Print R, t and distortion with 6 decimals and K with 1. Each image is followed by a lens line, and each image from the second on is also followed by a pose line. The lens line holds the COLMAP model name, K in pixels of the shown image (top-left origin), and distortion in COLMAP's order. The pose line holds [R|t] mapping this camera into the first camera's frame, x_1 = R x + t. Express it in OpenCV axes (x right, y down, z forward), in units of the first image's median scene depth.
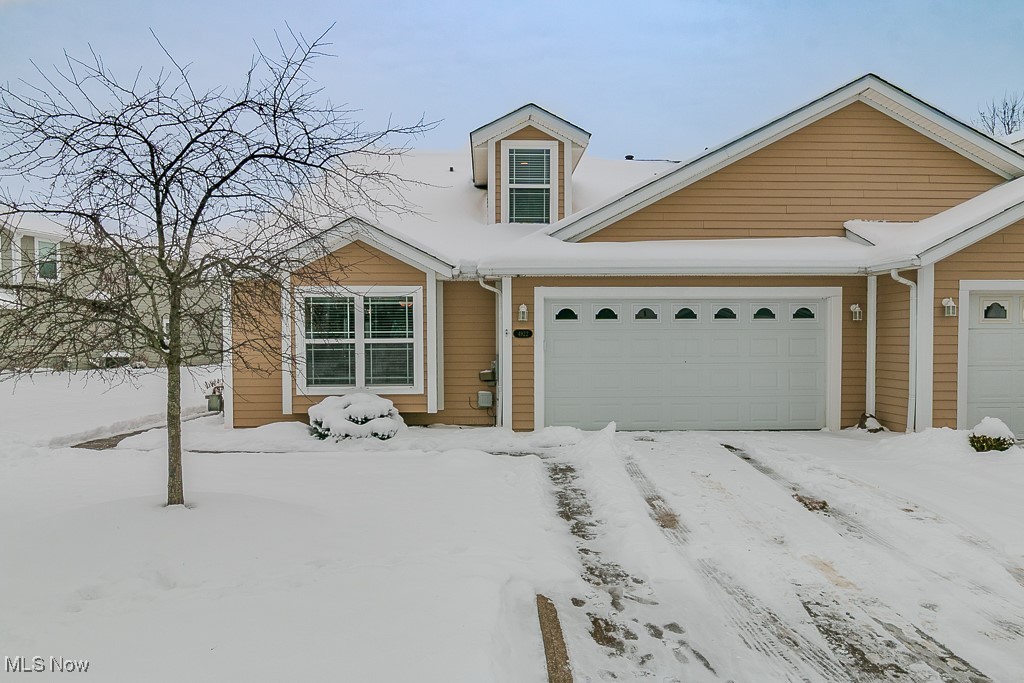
lens RADIAL K [[653.2, 0, 511.6], [0, 653.2, 342.7], [0, 0, 1]] dist [-0.029673, -0.001987]
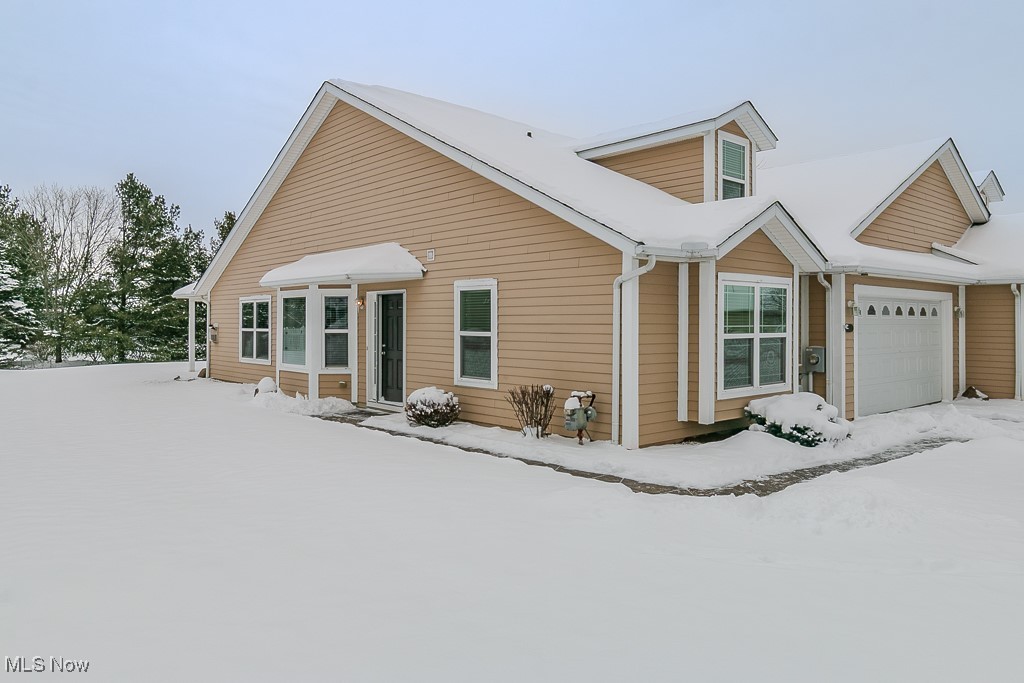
lens RADIAL K [[728.6, 0, 515.0], [0, 728.6, 312.2], [0, 0, 1]] dist [0.000197, 0.000221]
pose [[0.765829, 0.014335, 0.642884, -1.105499], [0.003891, 0.999630, -0.026924, -0.008955], [-0.643032, 0.023121, 0.765490, 0.421866]]
